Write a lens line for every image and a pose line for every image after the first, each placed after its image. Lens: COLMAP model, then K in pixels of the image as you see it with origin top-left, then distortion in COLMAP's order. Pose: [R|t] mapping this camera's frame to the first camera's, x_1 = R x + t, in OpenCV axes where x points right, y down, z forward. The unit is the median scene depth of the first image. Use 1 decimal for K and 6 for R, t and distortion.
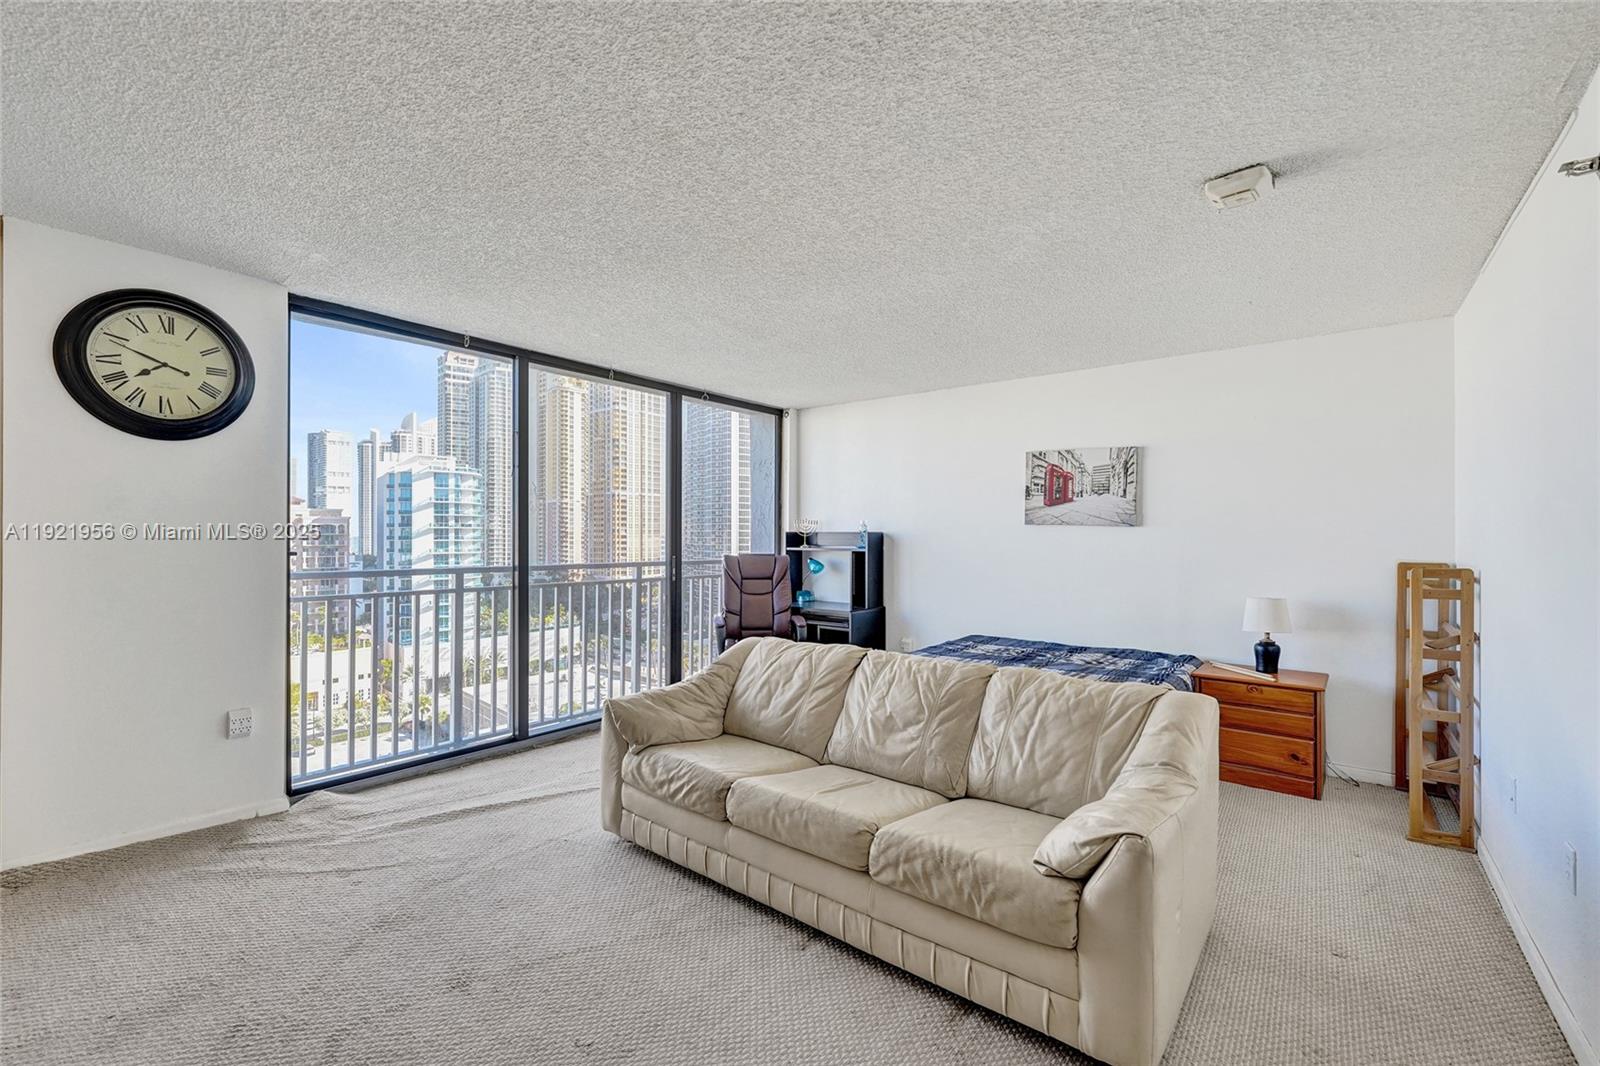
lens RADIAL K [[671.9, 0, 796.6], [0, 671.9, 533.9], [0, 0, 1]] dist [-0.004431, 0.000061]
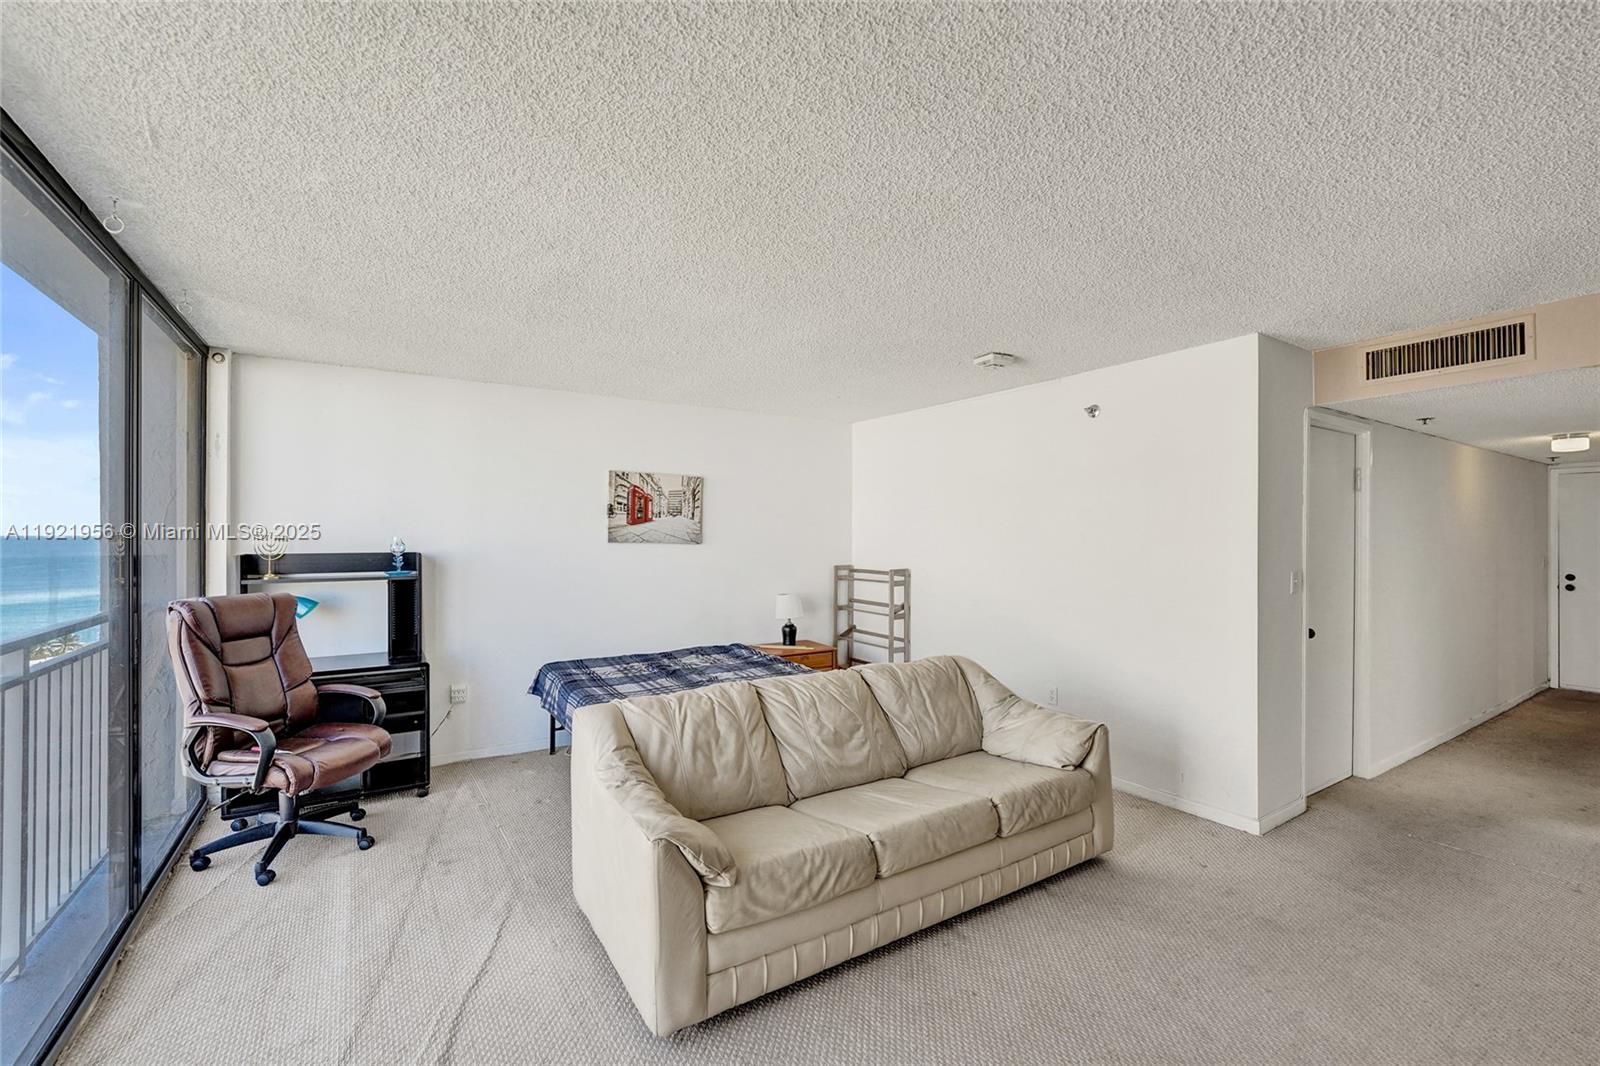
lens RADIAL K [[671.9, 0, 796.6], [0, 671.9, 533.9], [0, 0, 1]] dist [-0.004431, 0.000061]
pose [[0.317997, -0.000734, 0.948091, -0.490223], [-0.001126, 0.999999, 0.001152, -0.026299], [-0.948091, -0.001434, 0.317996, 0.386382]]
